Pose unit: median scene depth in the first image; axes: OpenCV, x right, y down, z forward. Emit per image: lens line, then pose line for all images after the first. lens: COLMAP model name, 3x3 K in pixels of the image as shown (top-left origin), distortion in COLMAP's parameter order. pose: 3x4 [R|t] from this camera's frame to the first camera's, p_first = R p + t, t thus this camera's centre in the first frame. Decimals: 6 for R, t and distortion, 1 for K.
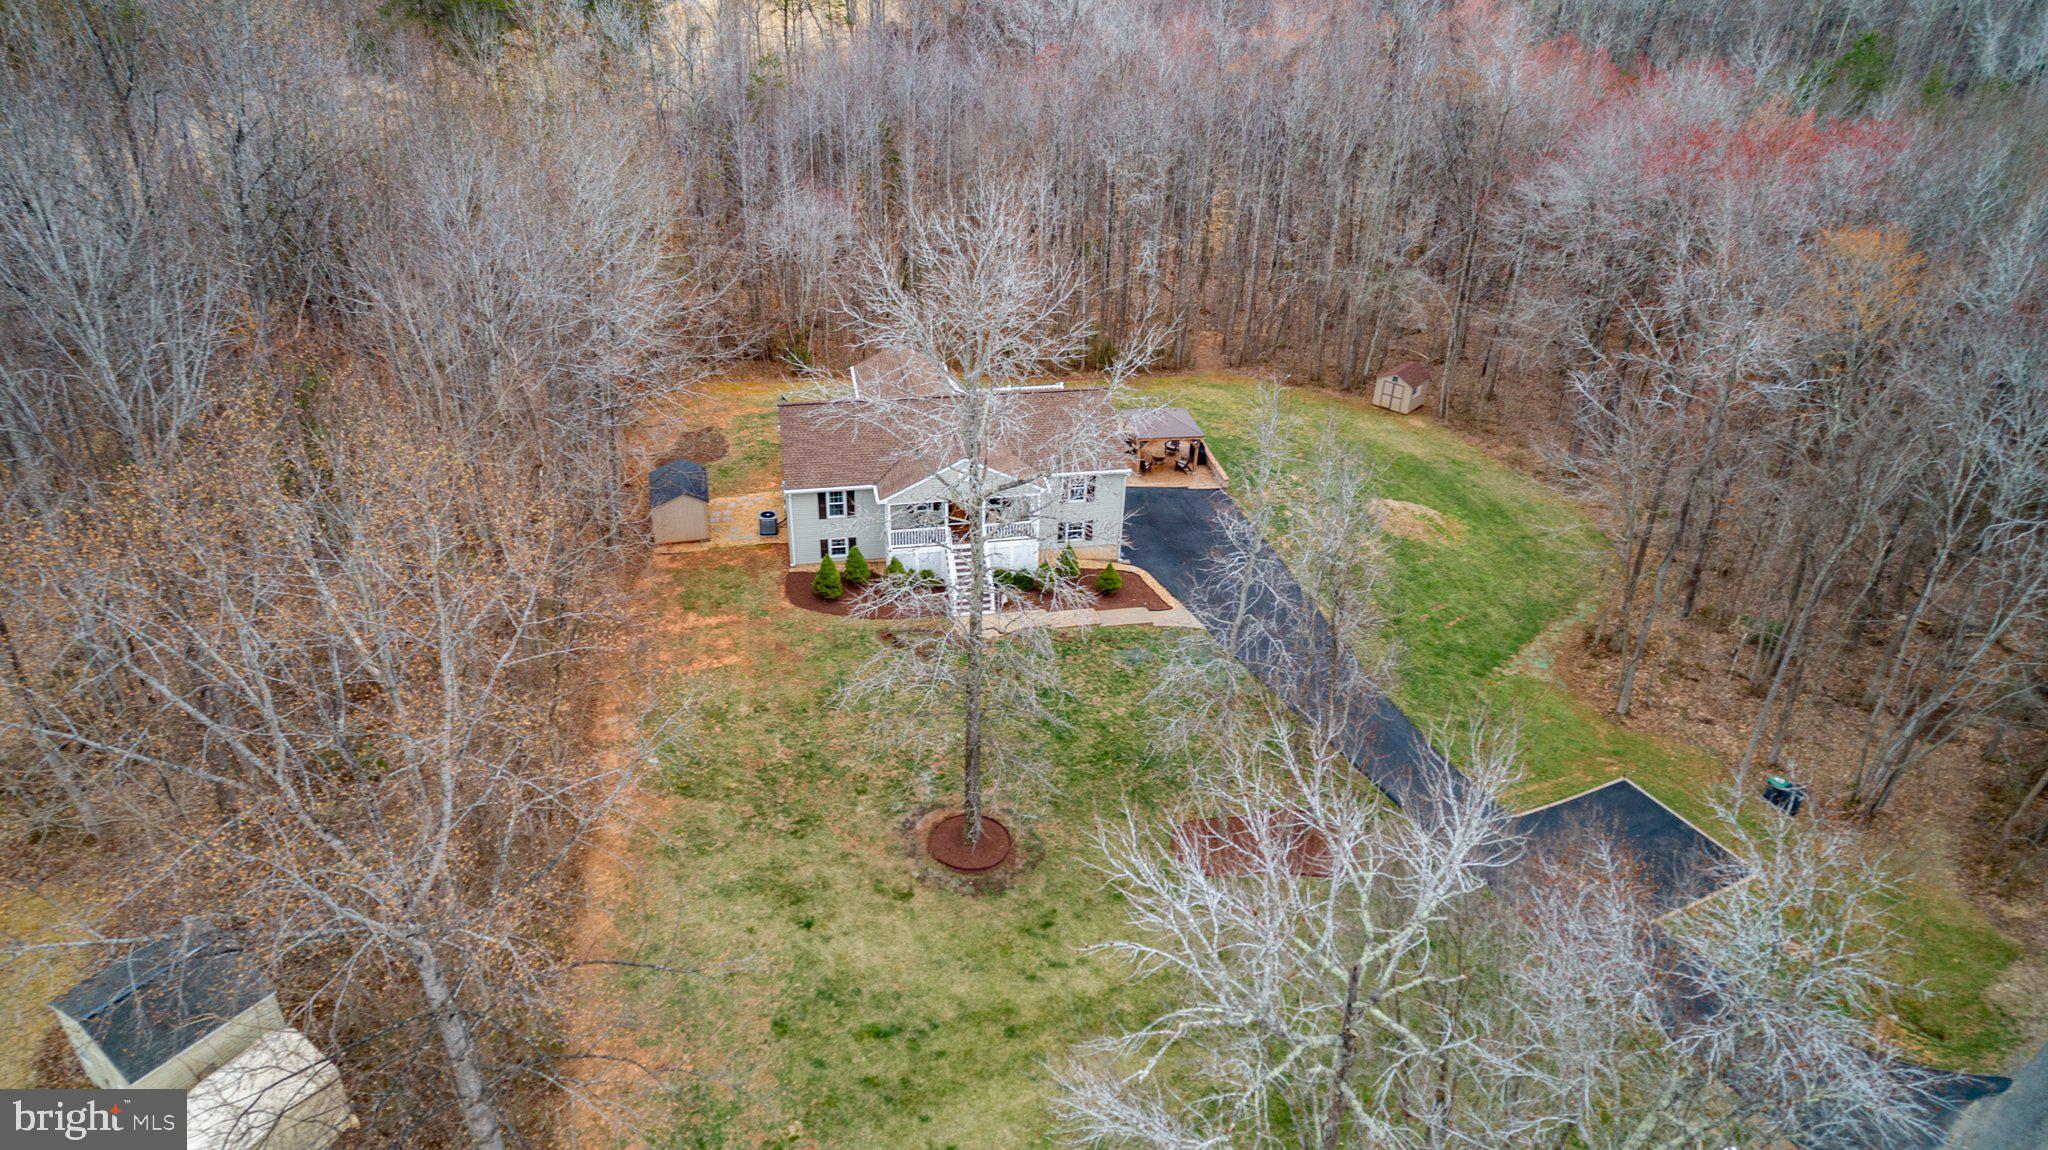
lens RADIAL K [[1382.8, 0, 1023.8], [0, 1382.8, 569.9], [0, 0, 1]] dist [-0.010898, 0.009370]
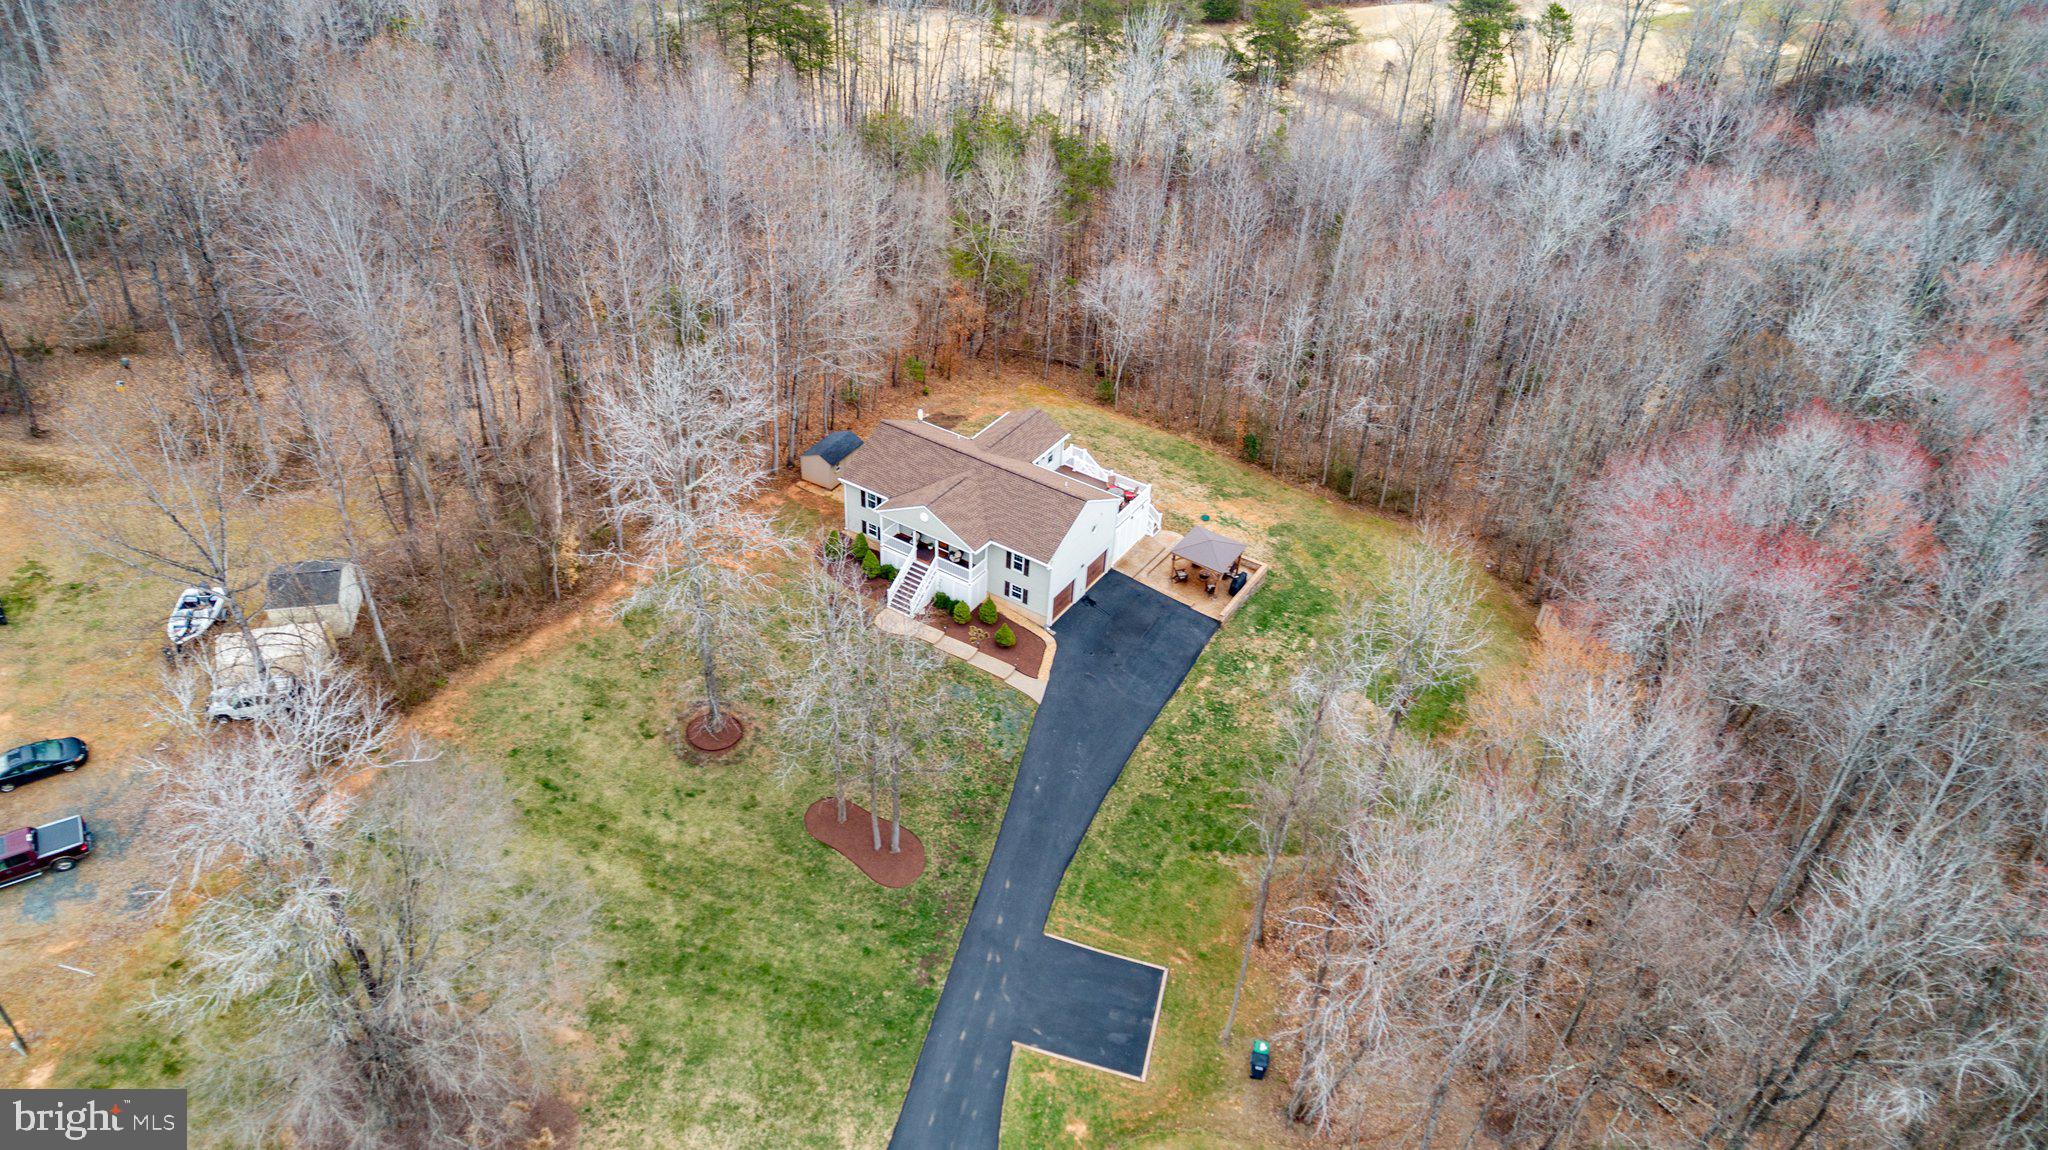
lens RADIAL K [[1382.8, 0, 1023.3], [0, 1382.8, 572.5], [0, 0, 1]] dist [-0.010898, 0.009370]
pose [[0.724230, 0.414148, -0.551337, 0.805976], [-0.377380, 0.907235, 0.185765, -0.310206], [0.577126, 0.073527, 0.813338, -0.052607]]
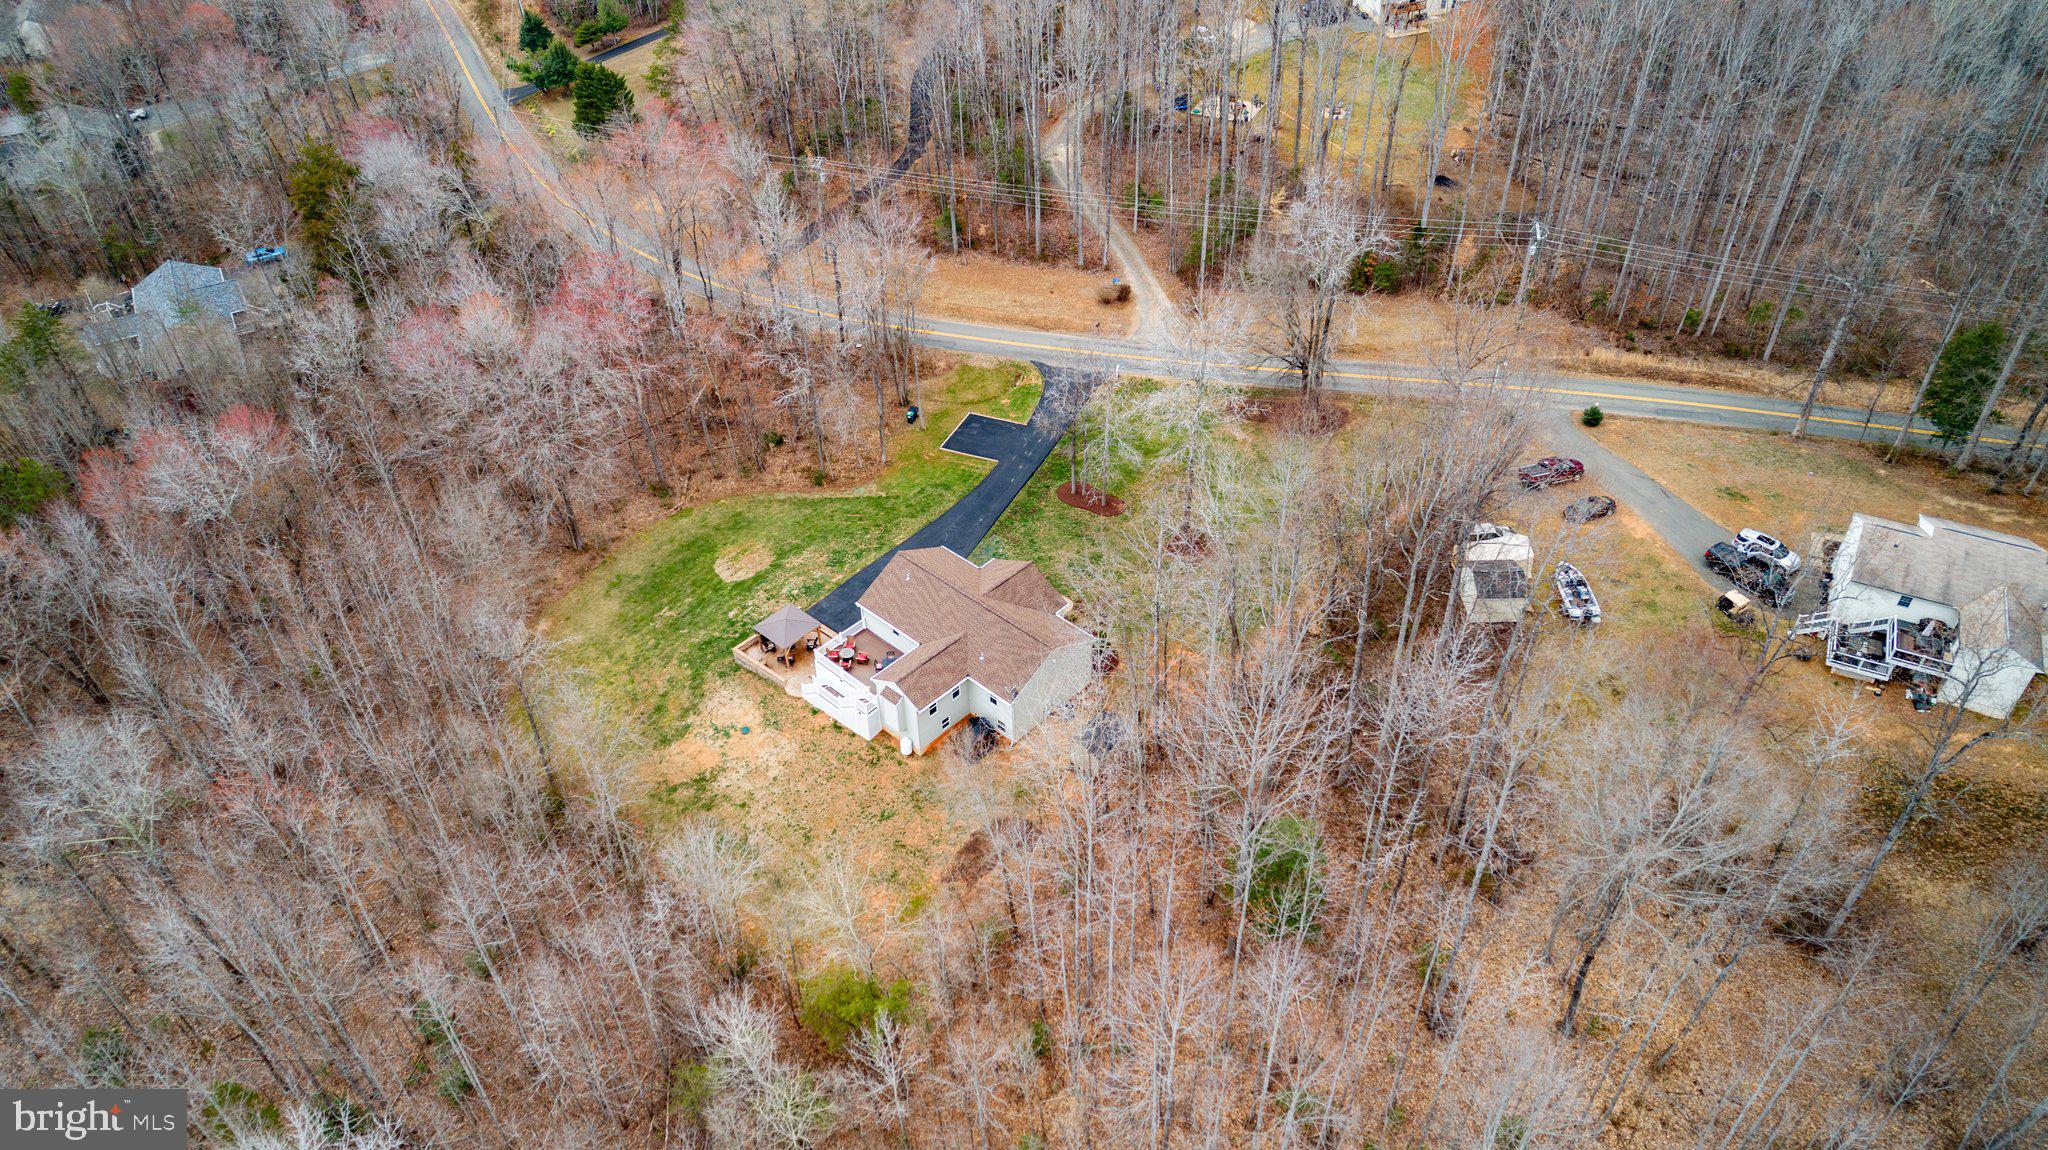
lens RADIAL K [[1382.8, 0, 1021.0], [0, 1382.8, 576.4], [0, 0, 1]] dist [-0.010898, 0.009370]
pose [[-0.590807, -0.532462, 0.606161, -1.068523], [0.420765, 0.437701, 0.794591, -1.418635], [-0.688407, 0.724501, -0.034555, 1.071674]]
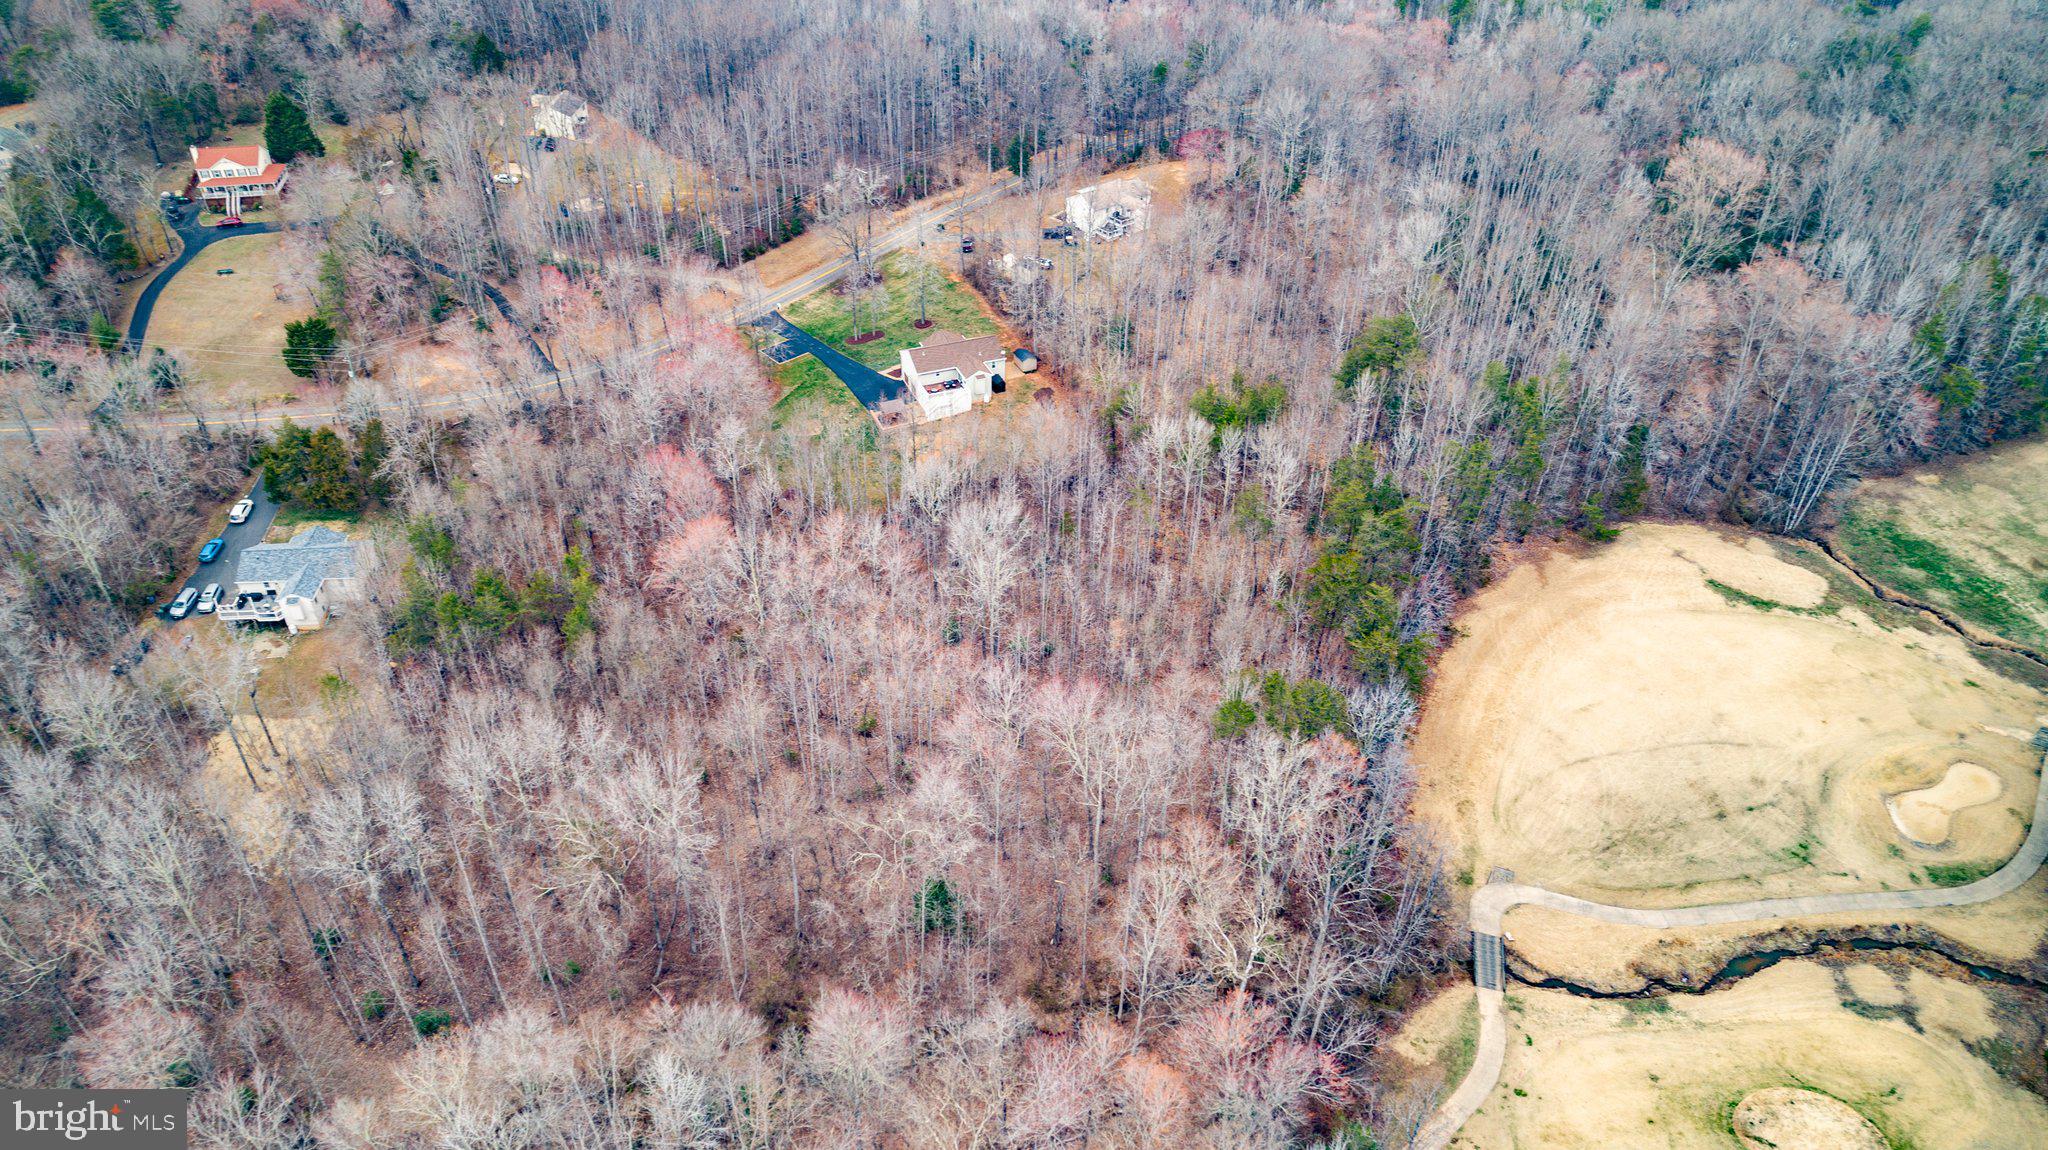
lens RADIAL K [[1382.8, 0, 1016.5], [0, 1382.8, 573.0], [0, 0, 1]] dist [-0.010898, 0.009370]
pose [[-0.979767, 0.086584, -0.180444, 0.511430], [-0.134368, 0.383623, 0.913662, -3.400613], [0.148331, 0.919422, -0.364227, 3.072297]]
